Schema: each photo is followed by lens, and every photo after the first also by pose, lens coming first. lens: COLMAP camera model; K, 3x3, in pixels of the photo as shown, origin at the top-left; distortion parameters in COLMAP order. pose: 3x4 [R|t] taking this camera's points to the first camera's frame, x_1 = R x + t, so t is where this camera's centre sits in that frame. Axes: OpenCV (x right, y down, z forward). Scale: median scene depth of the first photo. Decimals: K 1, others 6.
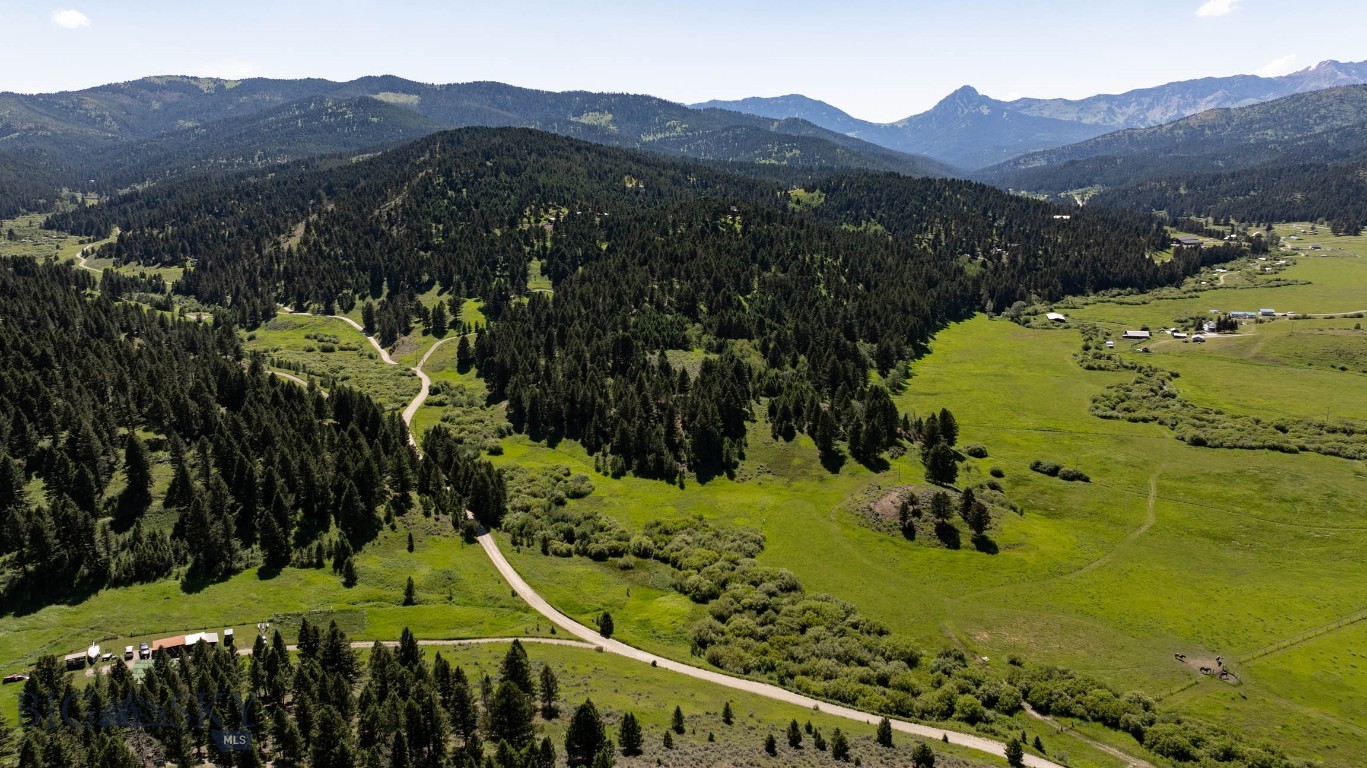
lens RADIAL K [[957.3, 0, 684.2], [0, 957.3, 379.5], [0, 0, 1]] dist [-0.042151, 0.049257]
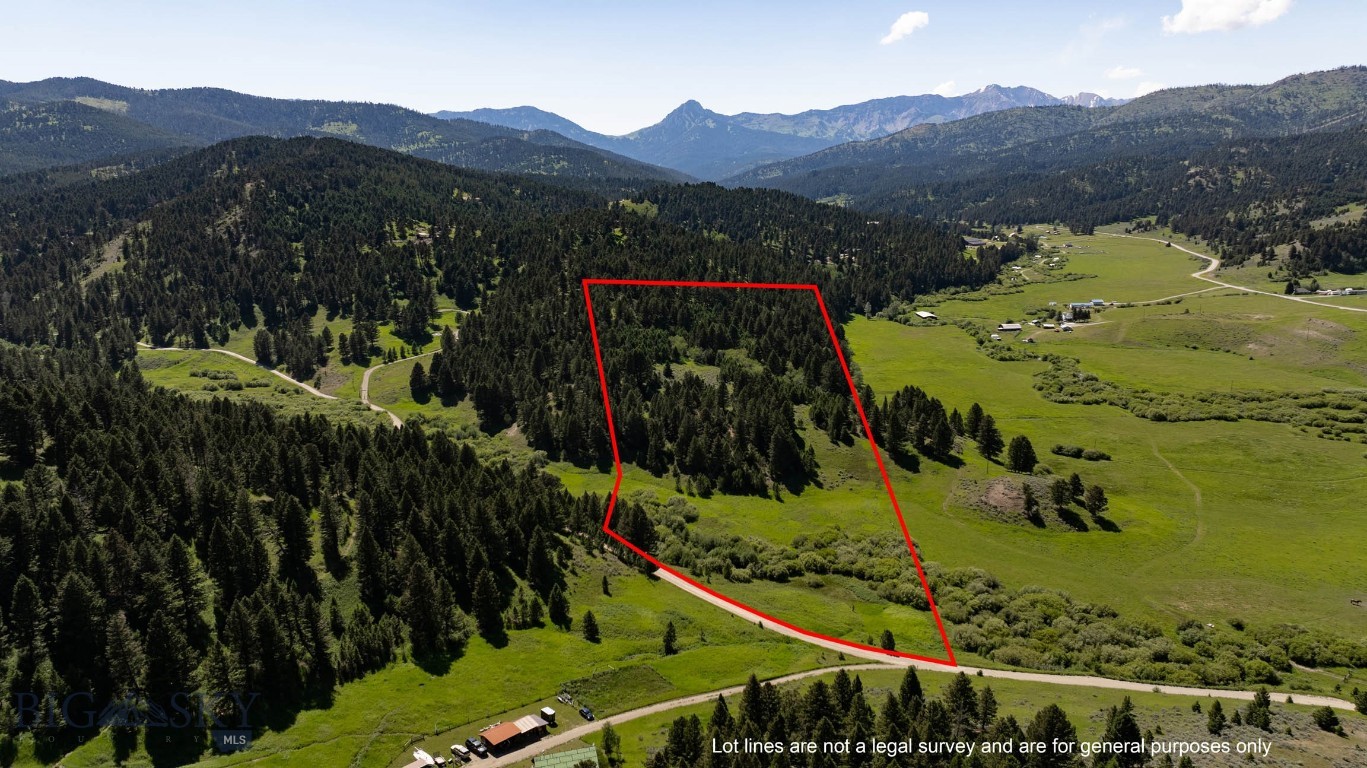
lens RADIAL K [[957.3, 0, 676.9], [0, 957.3, 382.5], [0, 0, 1]] dist [-0.042151, 0.049257]
pose [[0.960145, -0.062500, 0.272425, -0.166039], [0.064994, 0.997886, -0.000133, -0.006949], [-0.271841, 0.017834, 0.962177, 0.036556]]
